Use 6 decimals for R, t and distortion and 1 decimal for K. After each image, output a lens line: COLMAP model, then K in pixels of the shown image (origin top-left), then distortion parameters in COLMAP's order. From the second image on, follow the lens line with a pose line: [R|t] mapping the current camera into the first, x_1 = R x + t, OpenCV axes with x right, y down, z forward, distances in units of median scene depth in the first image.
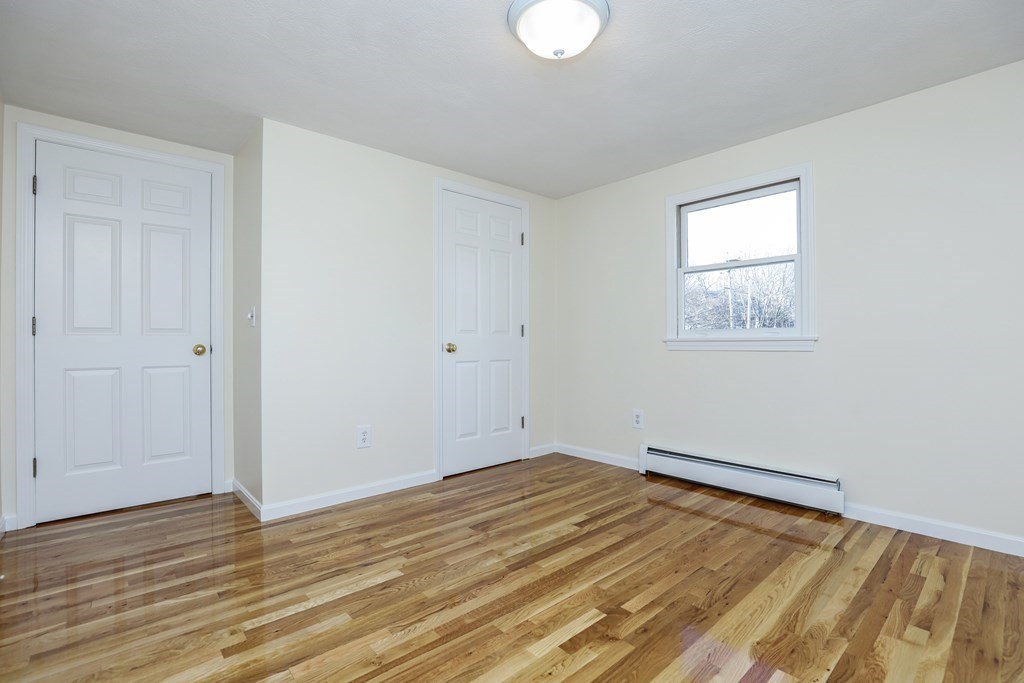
lens RADIAL K [[472.2, 0, 515.0], [0, 472.2, 340.9], [0, 0, 1]] dist [-0.030464, 0.000287]
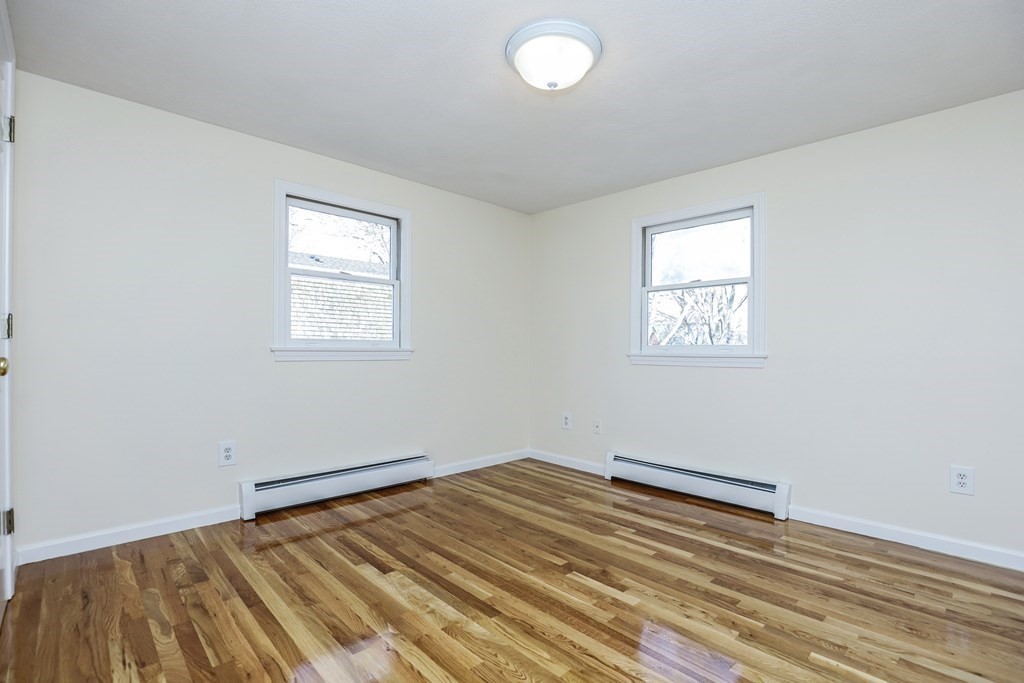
lens RADIAL K [[472.2, 0, 515.0], [0, 472.2, 340.9], [0, 0, 1]] dist [-0.030464, 0.000287]
pose [[-0.028493, 0.019116, 0.999411, -0.786870], [-0.010506, 0.999756, -0.019422, -0.006042], [-0.999539, -0.011053, -0.028286, 0.880364]]
